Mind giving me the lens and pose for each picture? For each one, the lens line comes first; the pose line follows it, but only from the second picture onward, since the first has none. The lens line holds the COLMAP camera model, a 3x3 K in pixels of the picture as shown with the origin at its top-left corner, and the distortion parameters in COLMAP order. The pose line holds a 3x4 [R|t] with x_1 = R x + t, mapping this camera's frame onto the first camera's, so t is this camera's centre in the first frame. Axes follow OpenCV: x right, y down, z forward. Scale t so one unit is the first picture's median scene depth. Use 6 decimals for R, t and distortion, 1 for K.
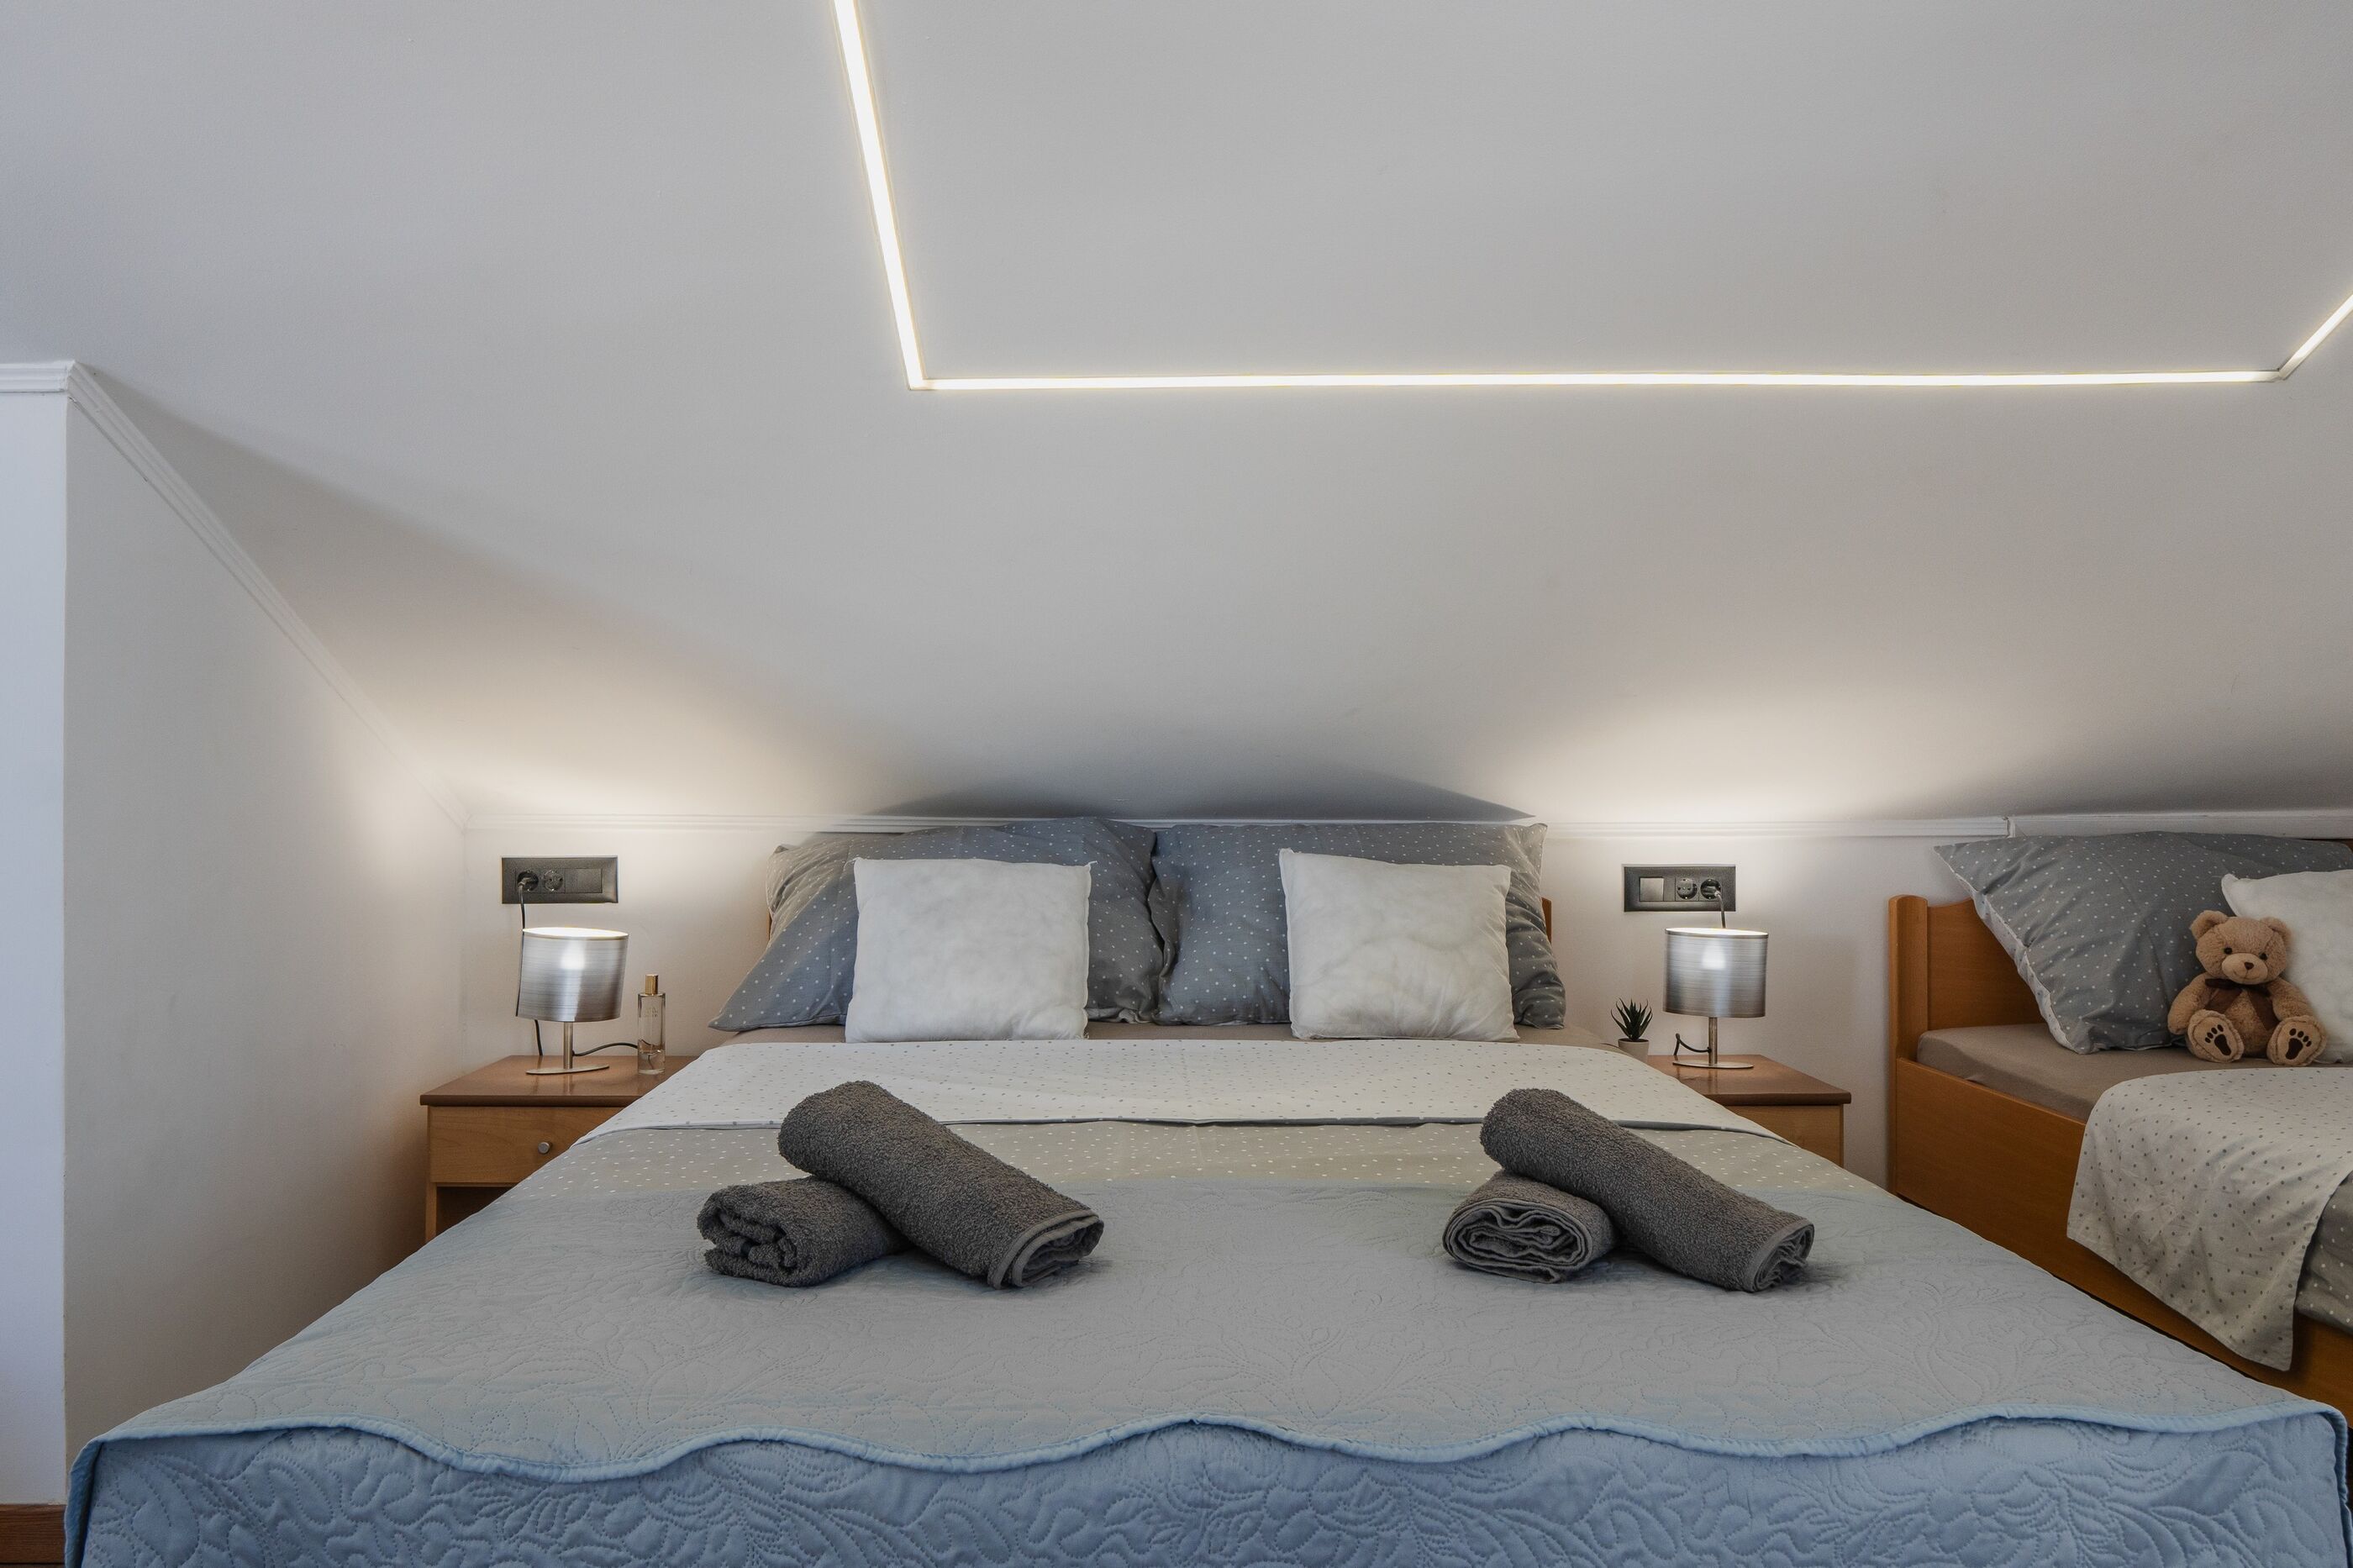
lens RADIAL K [[1689.4, 0, 1172.2], [0, 1689.4, 785.8], [0, 0, 1]] dist [-0.000625, -0.002978]
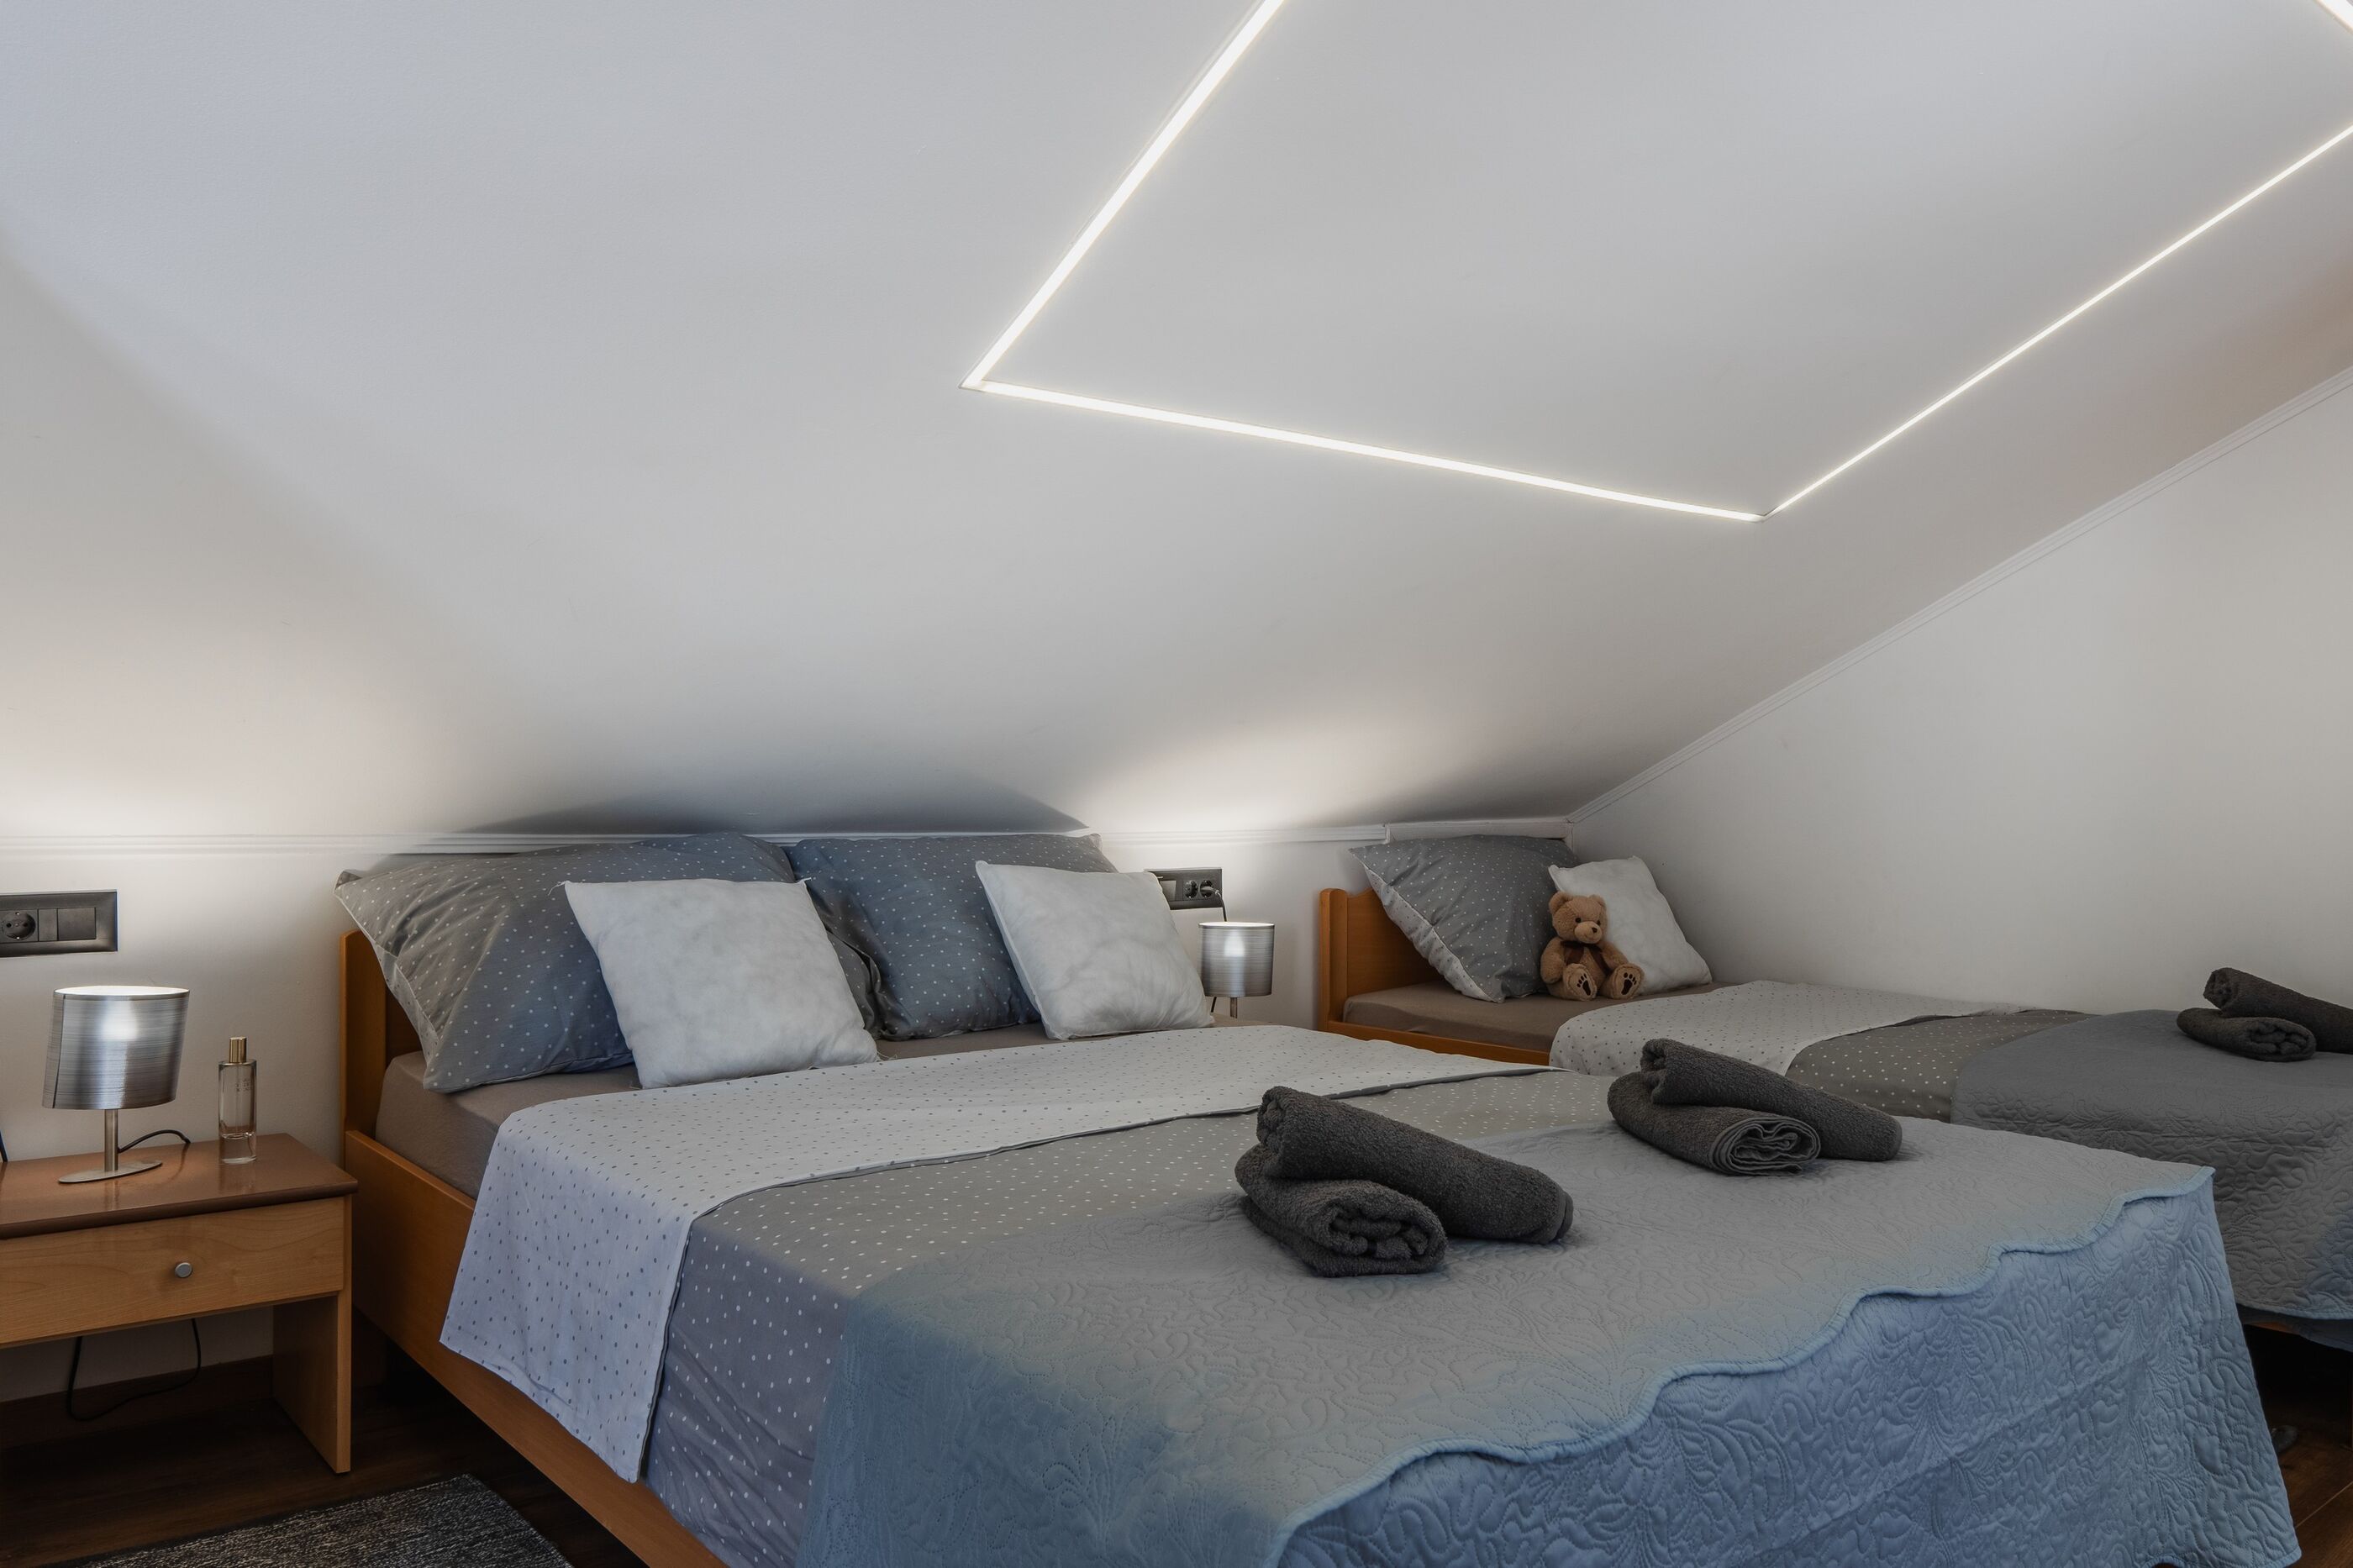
lens RADIAL K [[1672.1, 0, 1142.3], [0, 1672.1, 827.4], [0, 0, 1]] dist [-0.006066, -0.002481]
pose [[0.795970, -0.009686, 0.605259, -0.489820], [-0.000613, 0.999859, 0.016807, -0.000408], [-0.605336, -0.013749, 0.795851, 0.134597]]
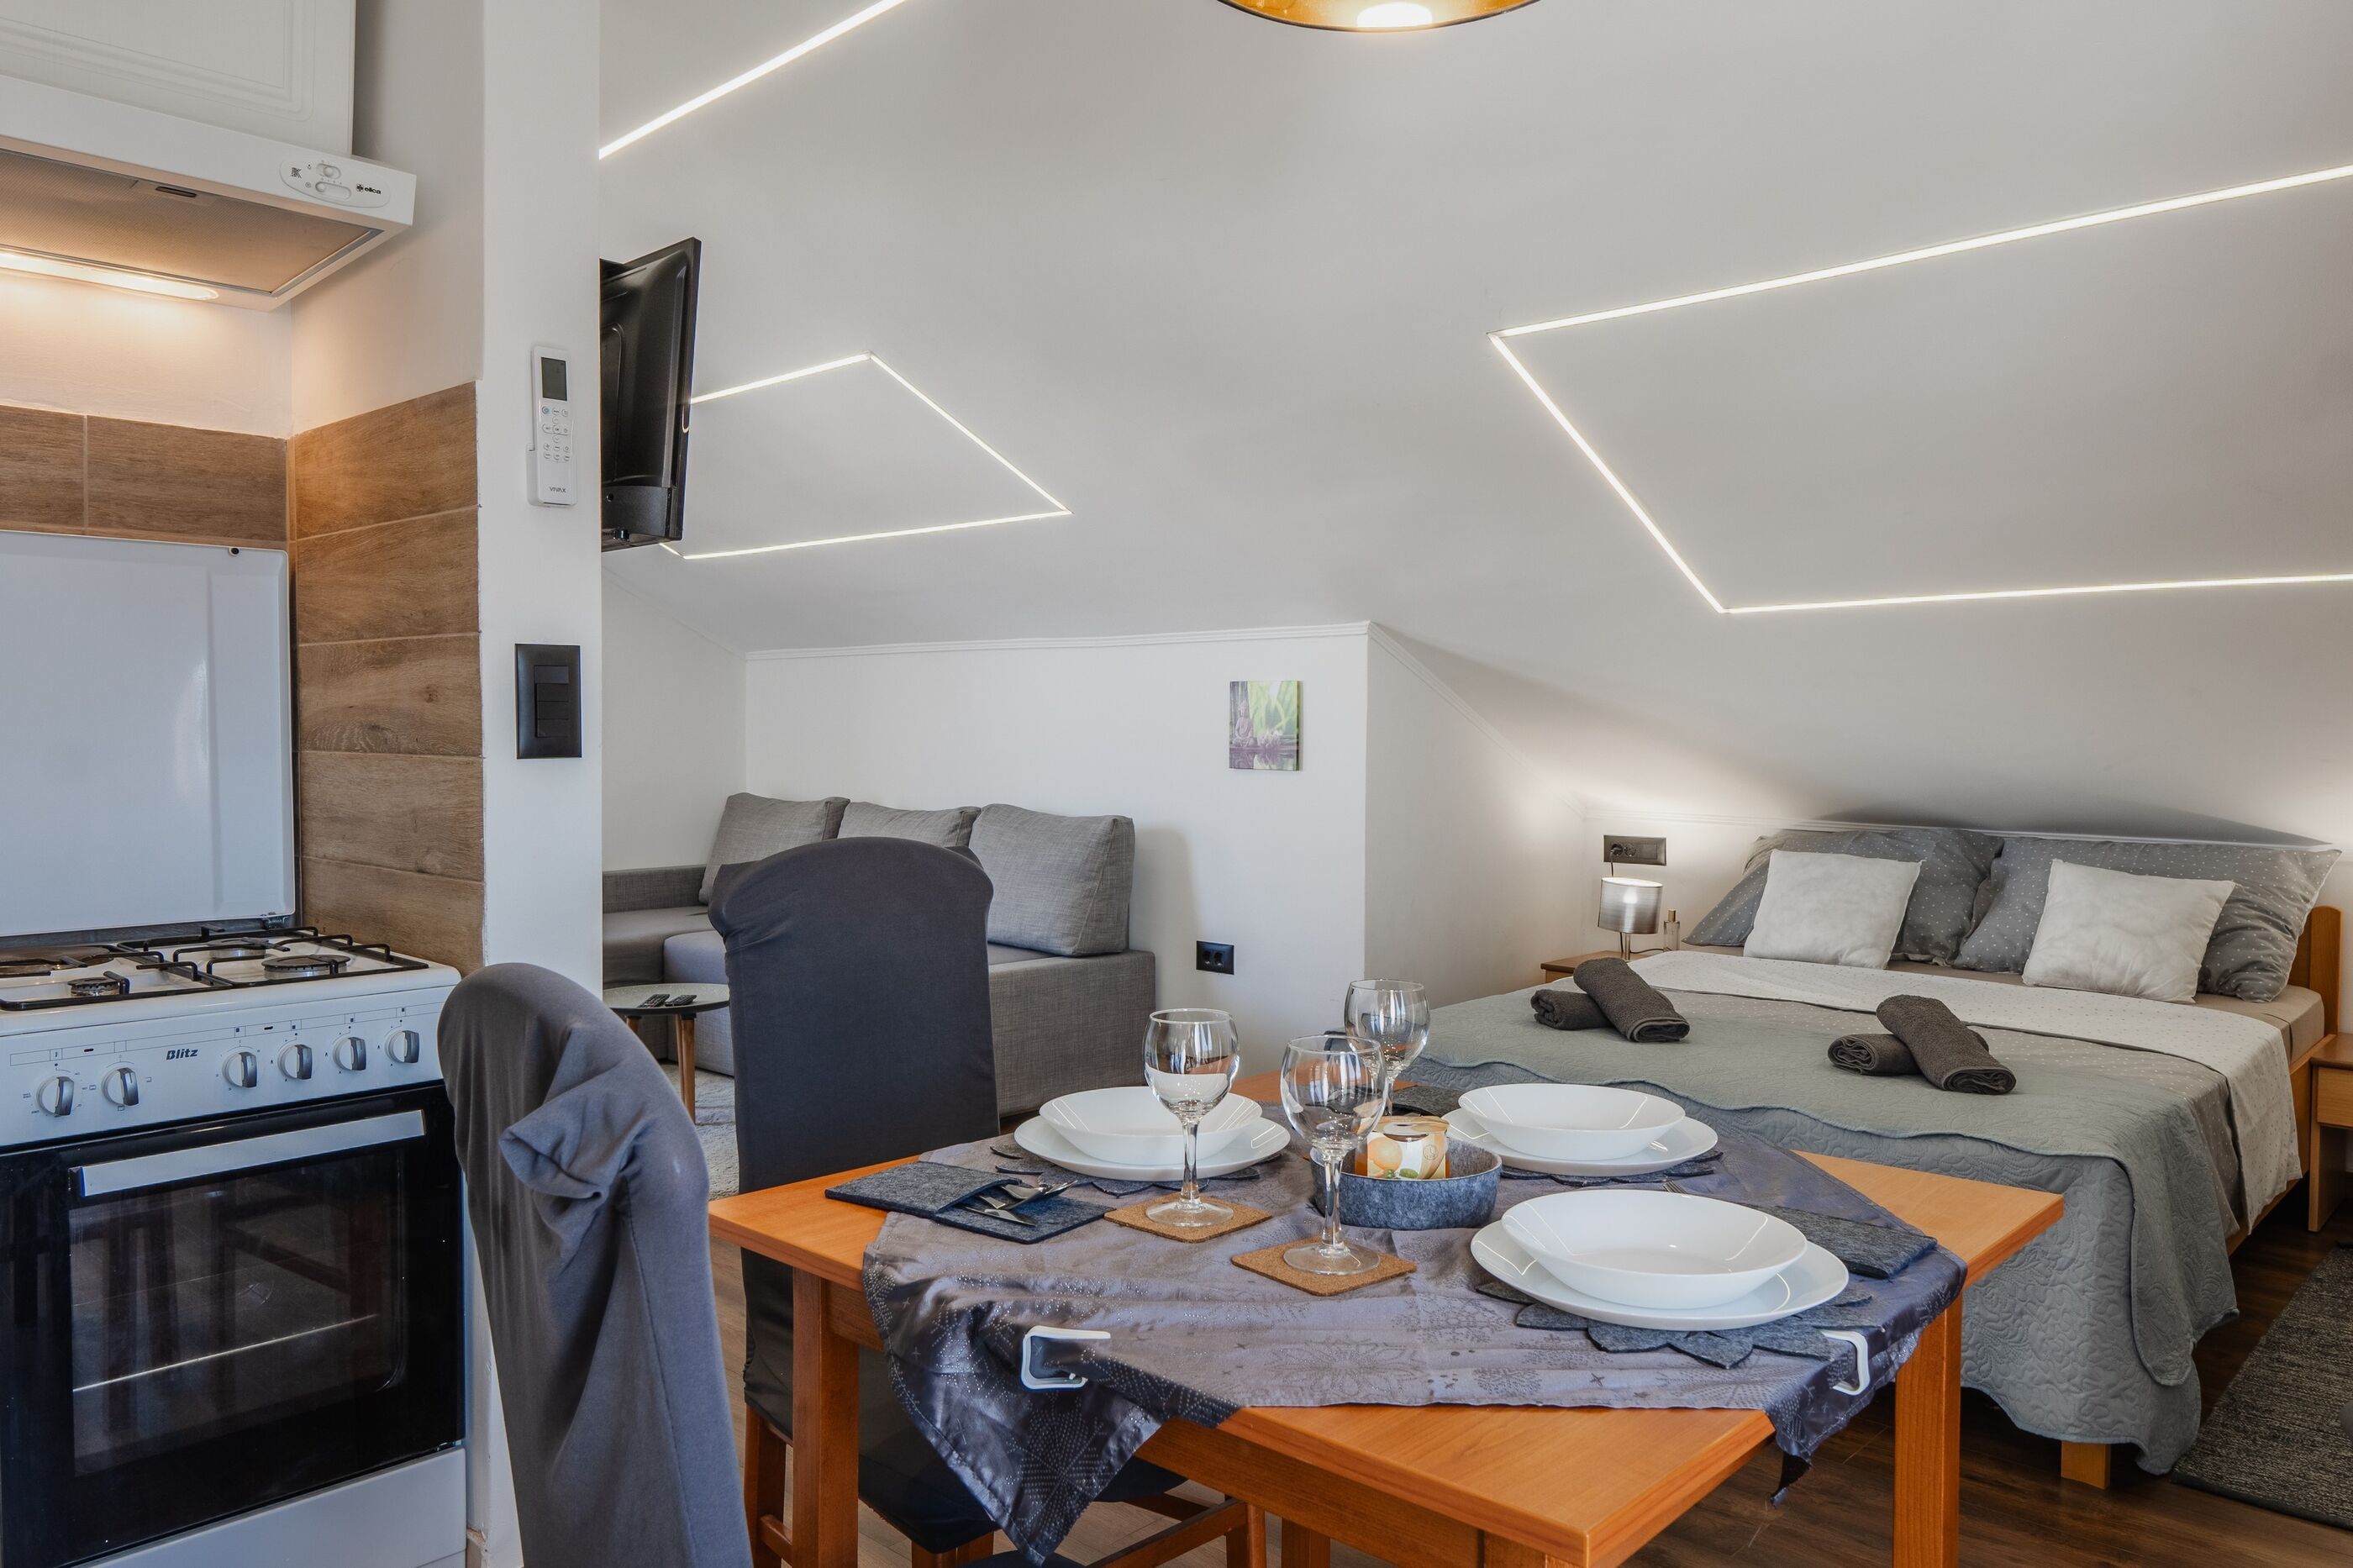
lens RADIAL K [[1651.5, 0, 1170.4], [0, 1651.5, 784.7], [0, 0, 1]] dist [-0.002524, -0.000572]
pose [[0.710950, 0.029609, -0.702619, 0.545650], [-0.003823, 0.999261, 0.038241, -0.082822], [0.703232, -0.024501, 0.710538, -0.583372]]
